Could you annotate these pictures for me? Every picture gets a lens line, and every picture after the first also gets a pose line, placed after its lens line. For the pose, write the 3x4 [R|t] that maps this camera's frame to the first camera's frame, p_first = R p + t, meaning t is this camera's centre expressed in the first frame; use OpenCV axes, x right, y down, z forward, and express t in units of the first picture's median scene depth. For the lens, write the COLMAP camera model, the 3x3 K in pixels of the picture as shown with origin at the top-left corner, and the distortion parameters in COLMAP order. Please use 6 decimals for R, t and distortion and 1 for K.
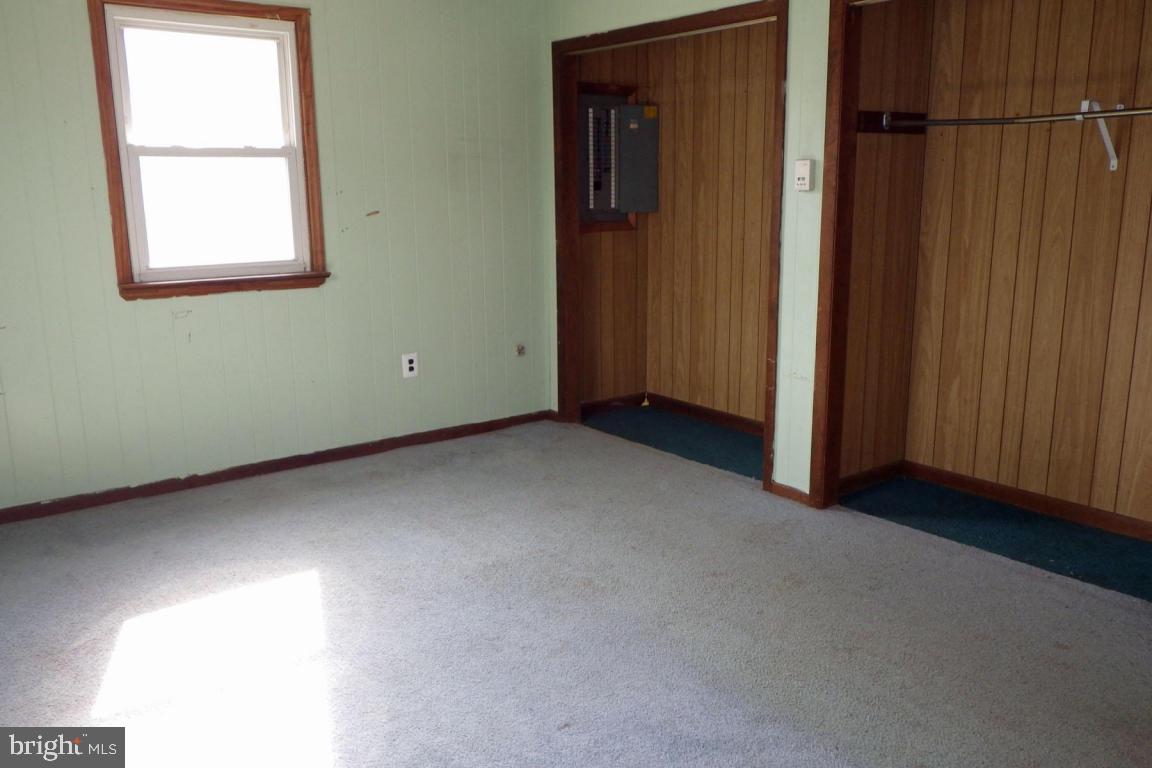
lens RADIAL K [[959.0, 0, 556.2], [0, 959.0, 377.9], [0, 0, 1]] dist [0.000853, 0.000271]
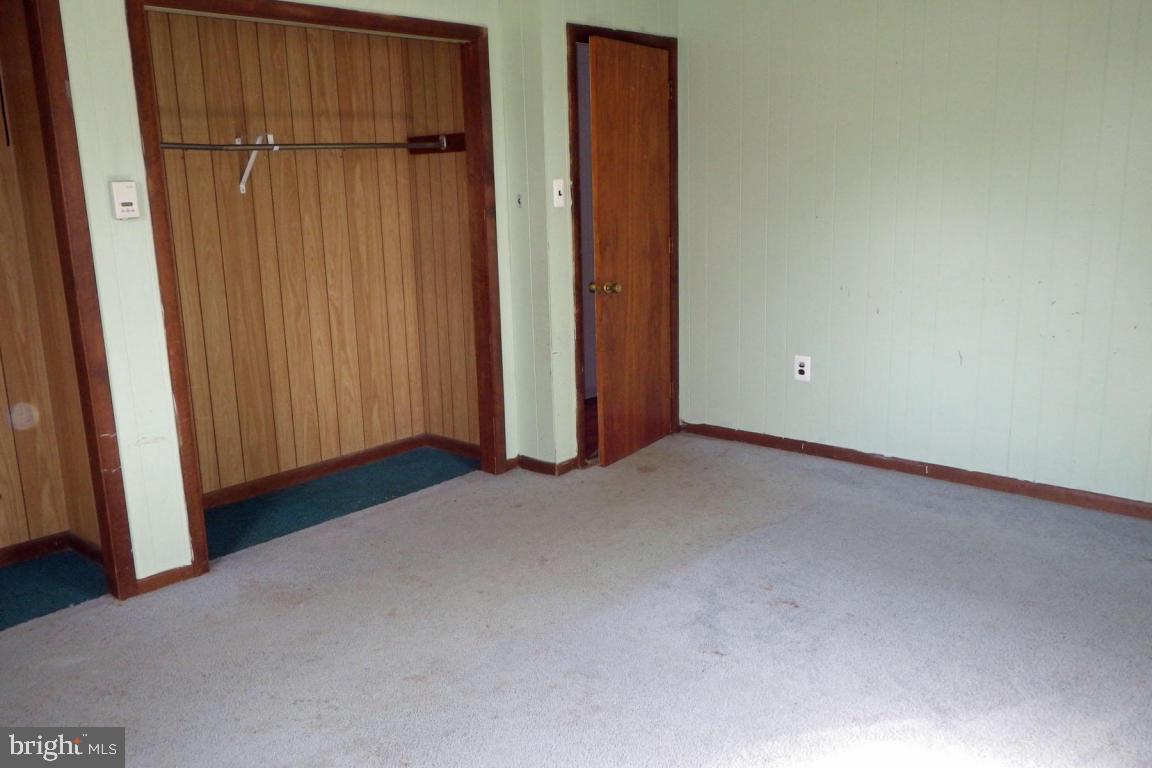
lens RADIAL K [[959.0, 0, 547.5], [0, 959.0, 385.0], [0, 0, 1]] dist [0.000853, 0.000271]
pose [[-0.168338, -0.189515, 0.967340, -0.655660], [0.245960, 0.942228, 0.227397, -0.163926], [-0.954550, 0.276206, -0.112000, 0.810925]]
